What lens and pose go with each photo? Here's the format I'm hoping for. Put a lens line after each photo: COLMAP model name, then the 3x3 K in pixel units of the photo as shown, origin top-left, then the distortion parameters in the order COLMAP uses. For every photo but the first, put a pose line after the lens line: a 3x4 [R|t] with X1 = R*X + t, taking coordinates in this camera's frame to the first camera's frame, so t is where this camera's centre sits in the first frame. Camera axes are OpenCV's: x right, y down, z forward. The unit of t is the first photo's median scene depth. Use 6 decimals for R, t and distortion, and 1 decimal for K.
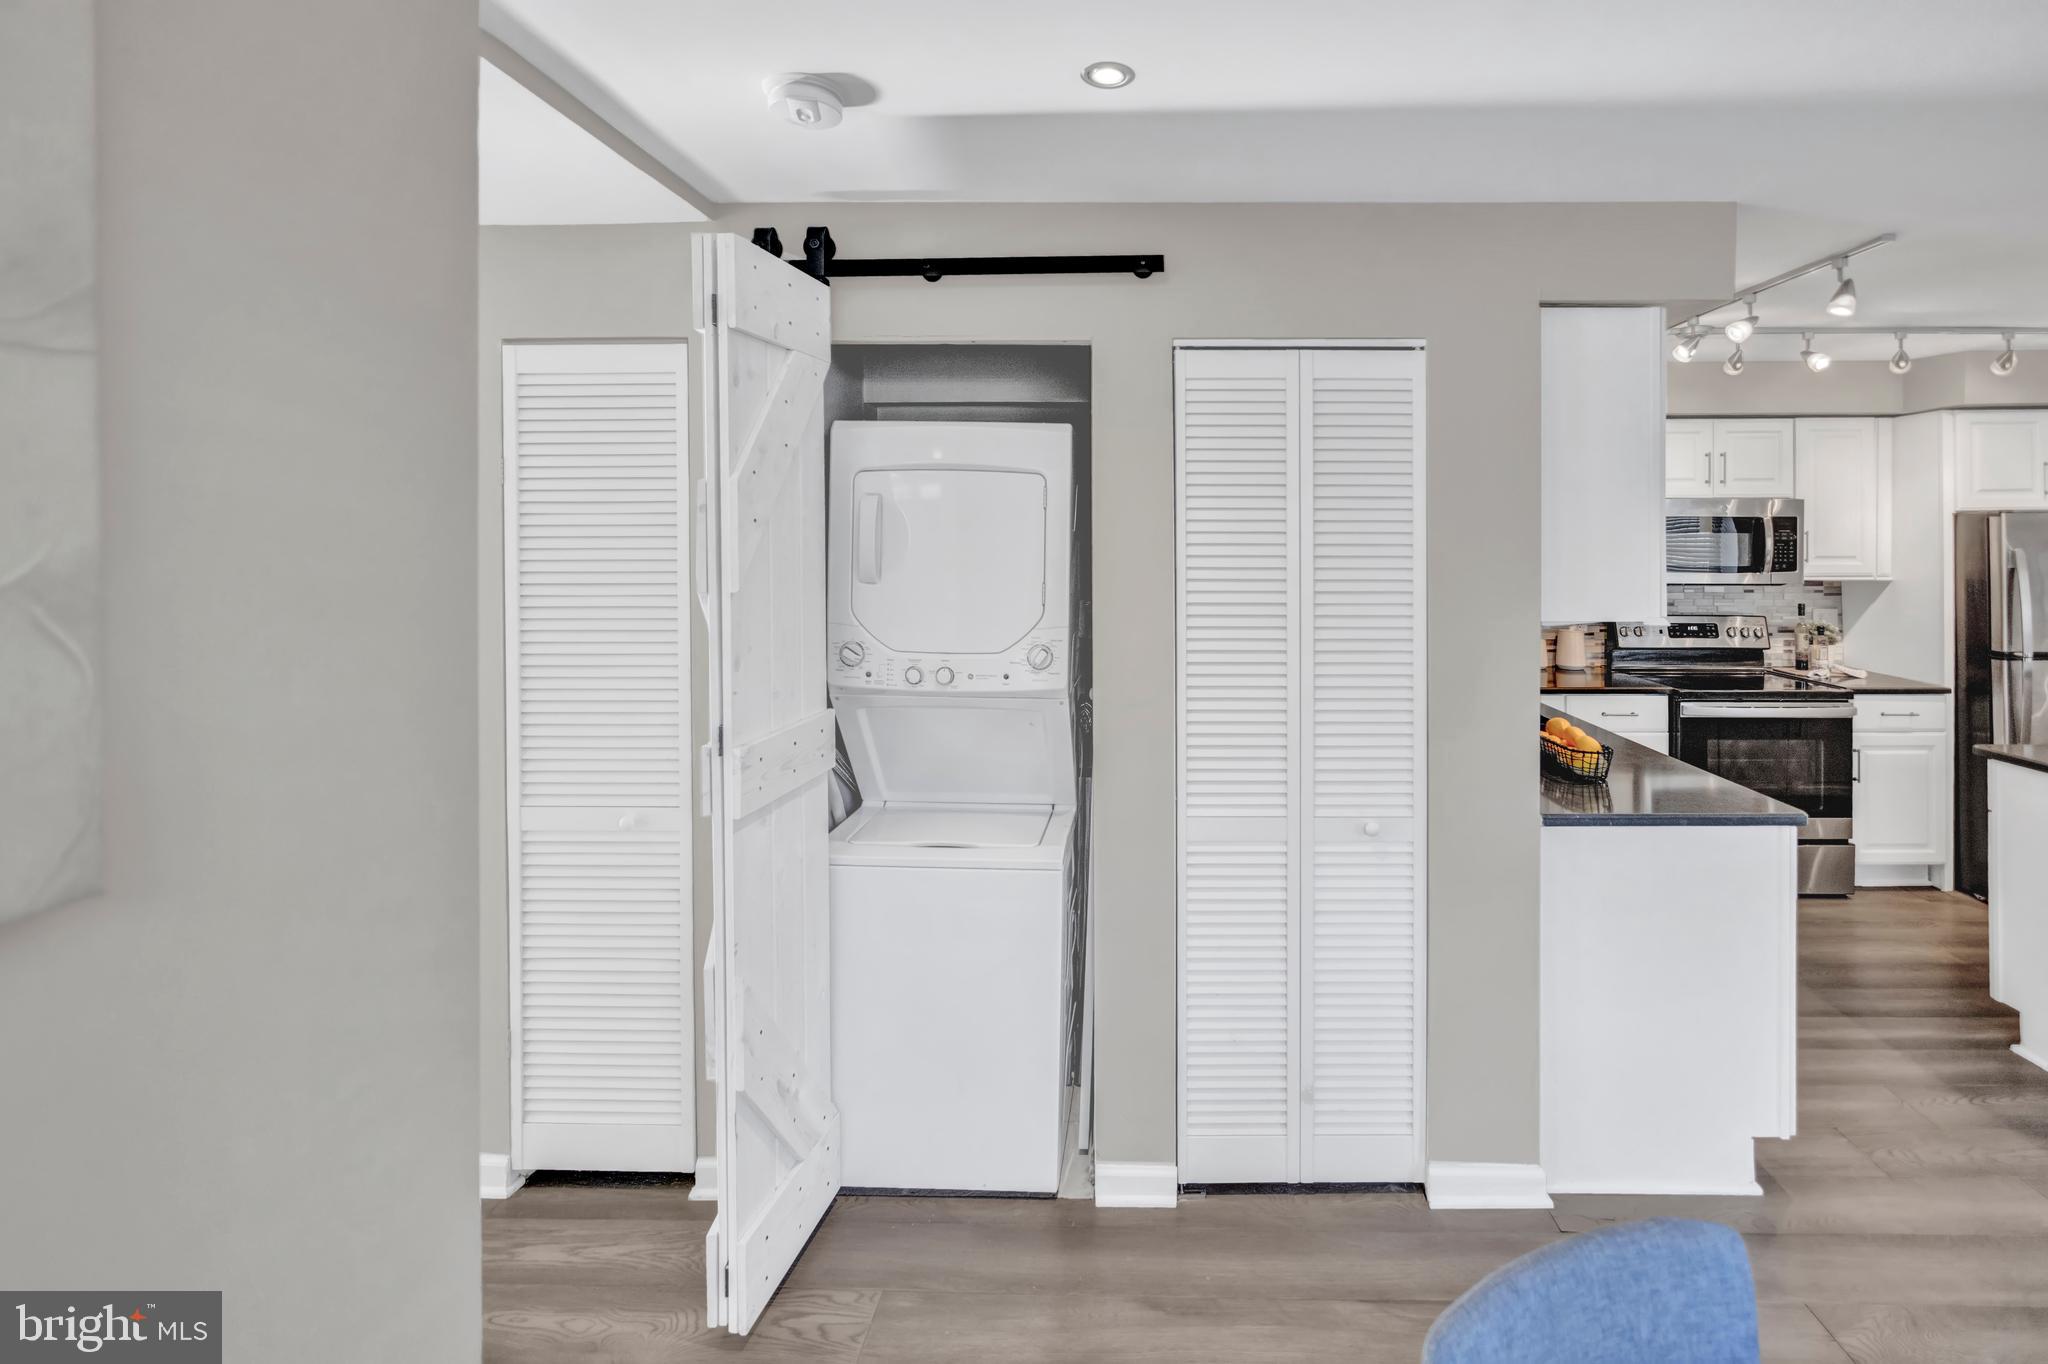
lens RADIAL K [[946.2, 0, 1057.0], [0, 946.2, 538.3], [0, 0, 1]] dist [-0.001184, -0.000548]
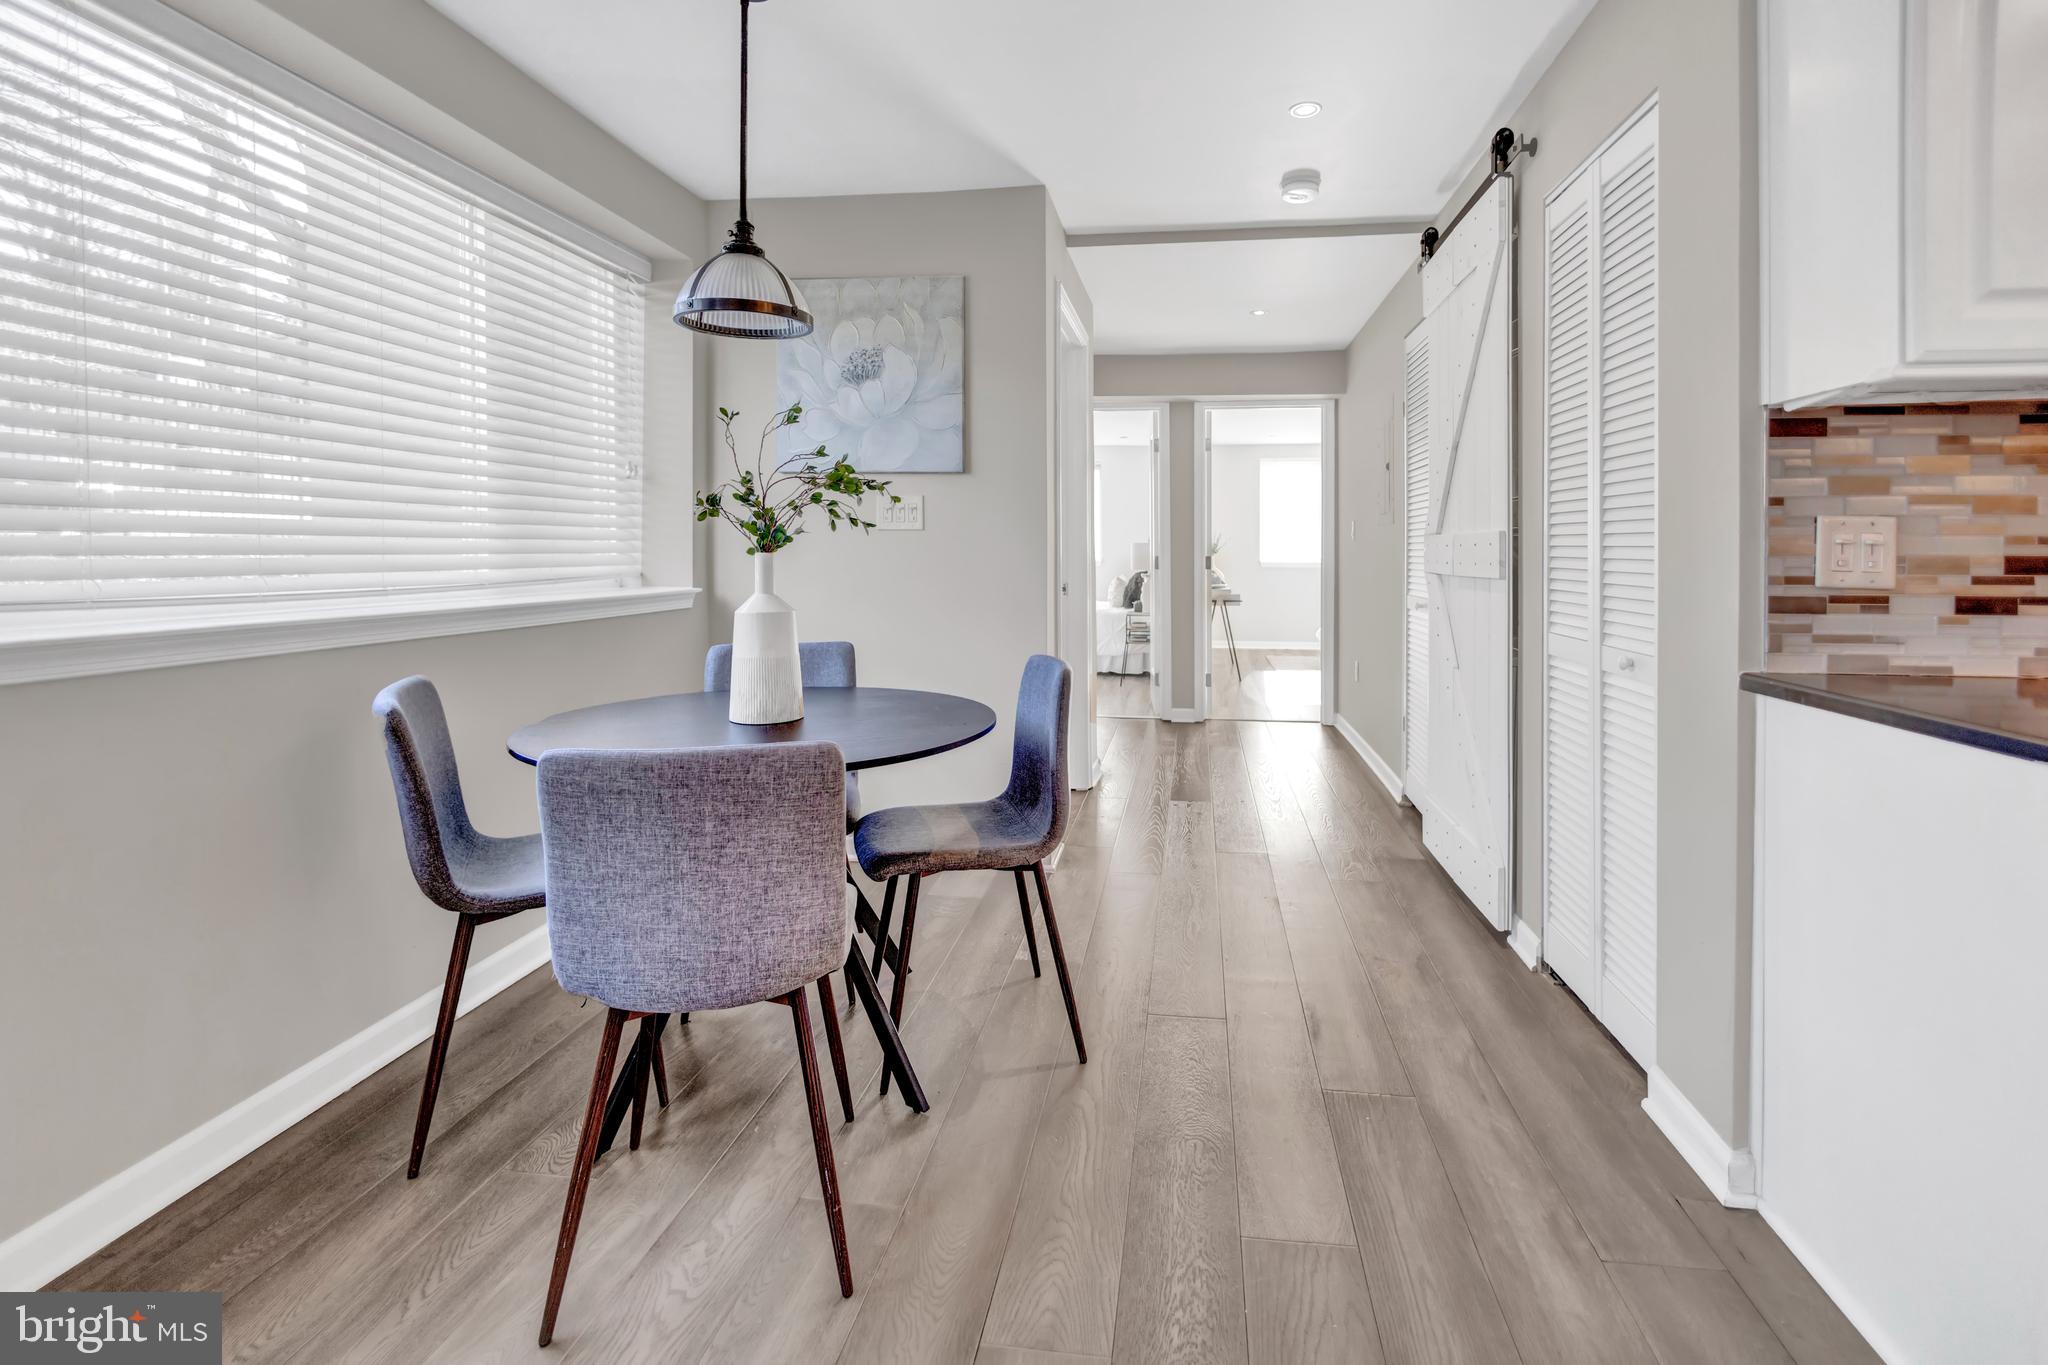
lens RADIAL K [[946.2, 0, 1088.5], [0, 946.2, 557.9], [0, 0, 1]] dist [-0.001184, -0.000548]
pose [[-0.108943, 0.006755, -0.994025, 0.716095], [-0.007353, 0.999944, 0.007601, 0.112138], [0.994021, 0.008137, -0.108887, 0.321968]]
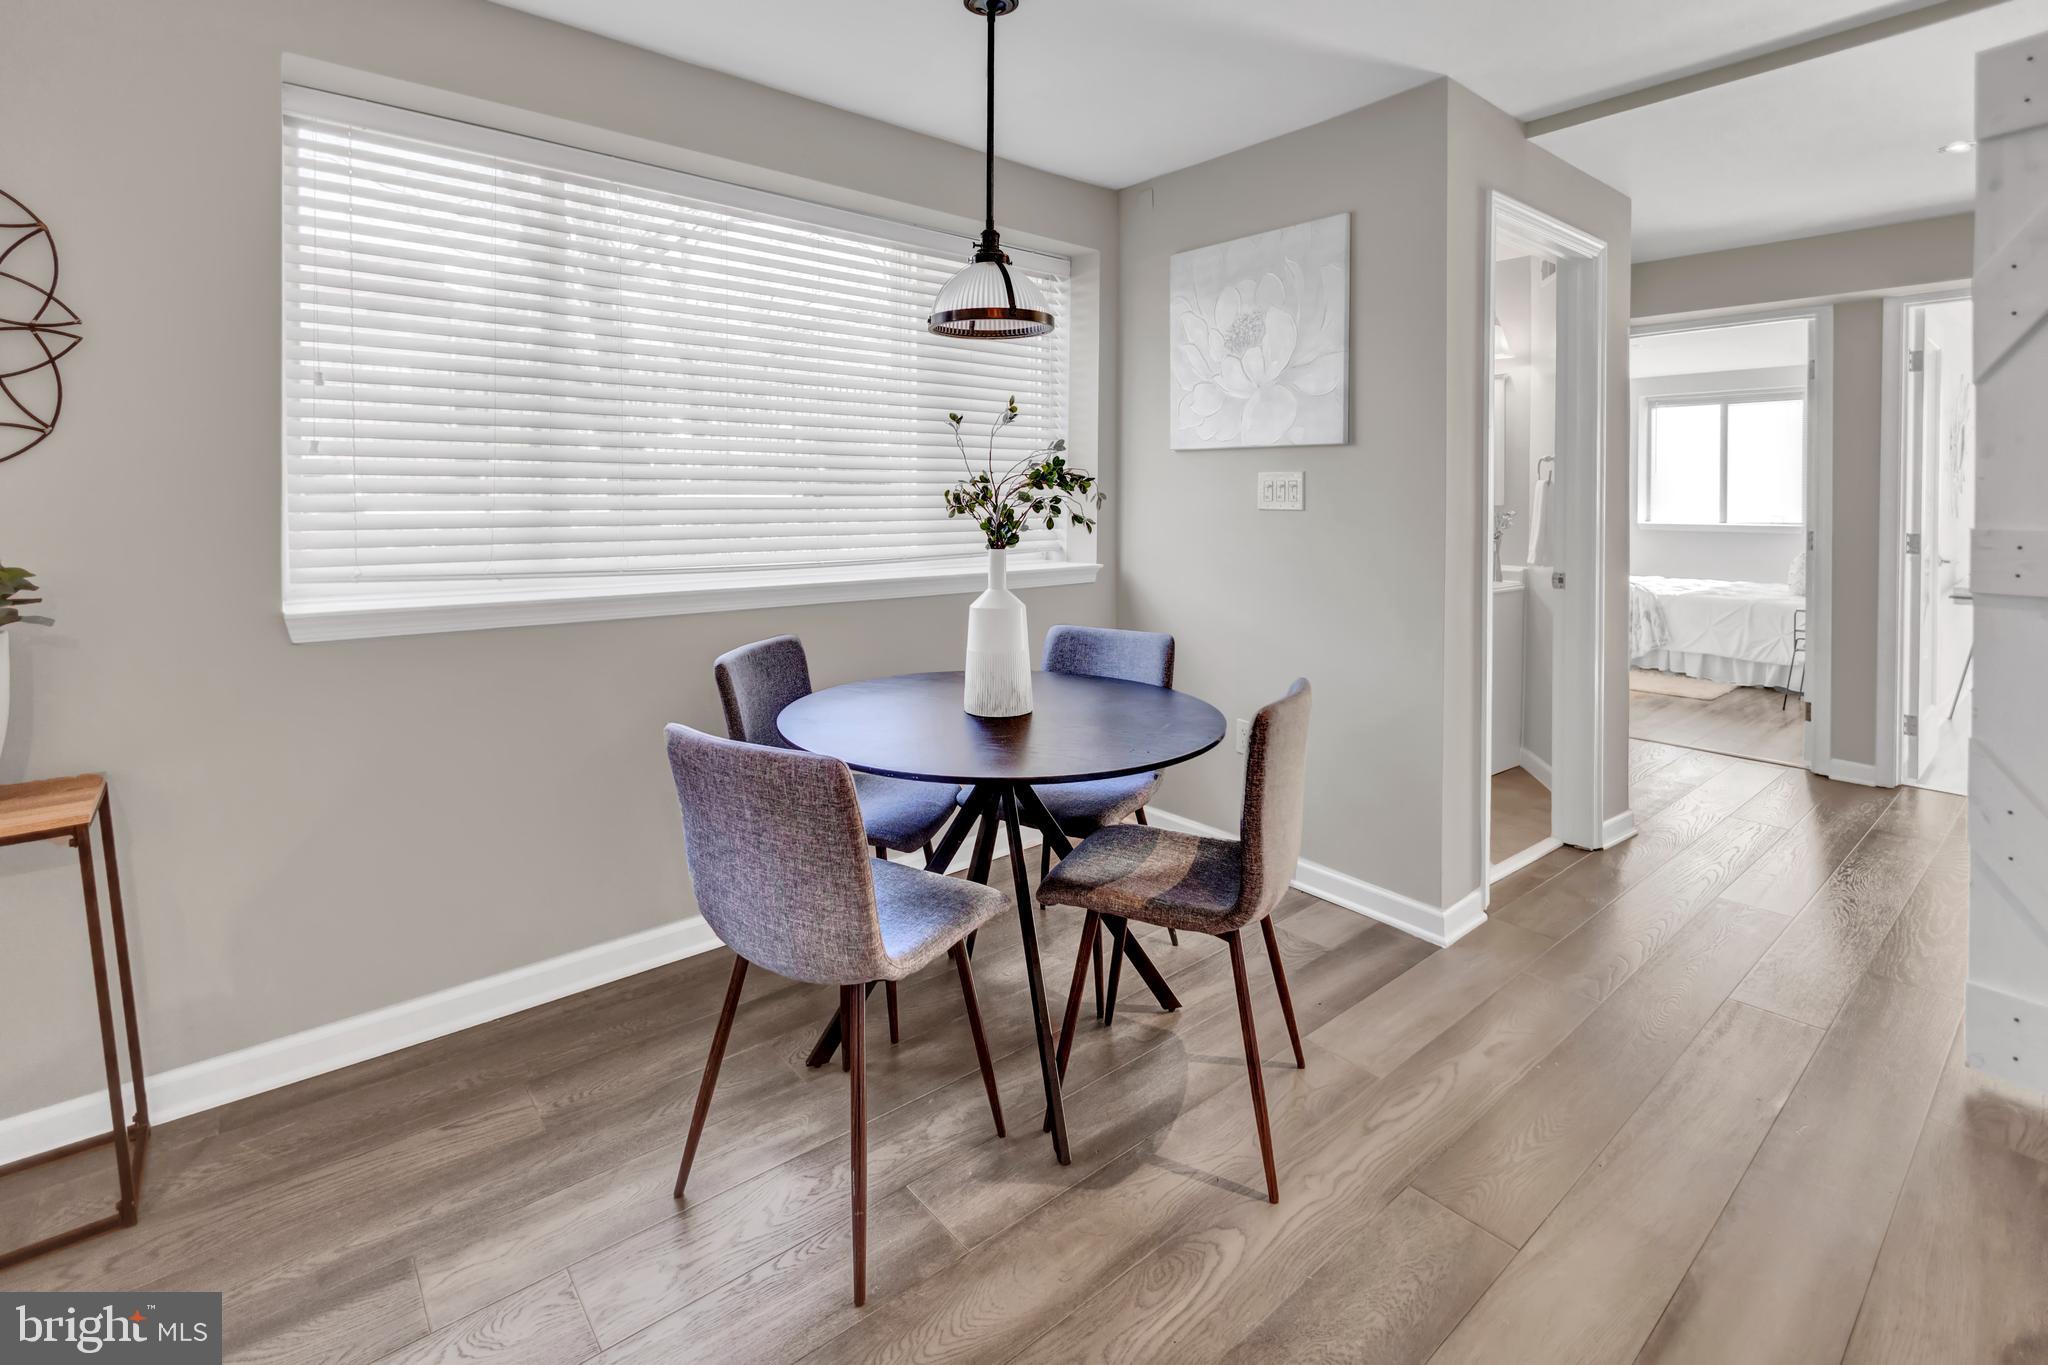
lens RADIAL K [[946.2, 0, 977.2], [0, 946.2, 514.6], [0, 0, 1]] dist [-0.001184, -0.000548]
pose [[-0.779059, 0.010057, -0.626870, 0.565686], [-0.004233, 0.999764, 0.021300, 0.083984], [0.626937, 0.019247, -0.778832, 0.496010]]
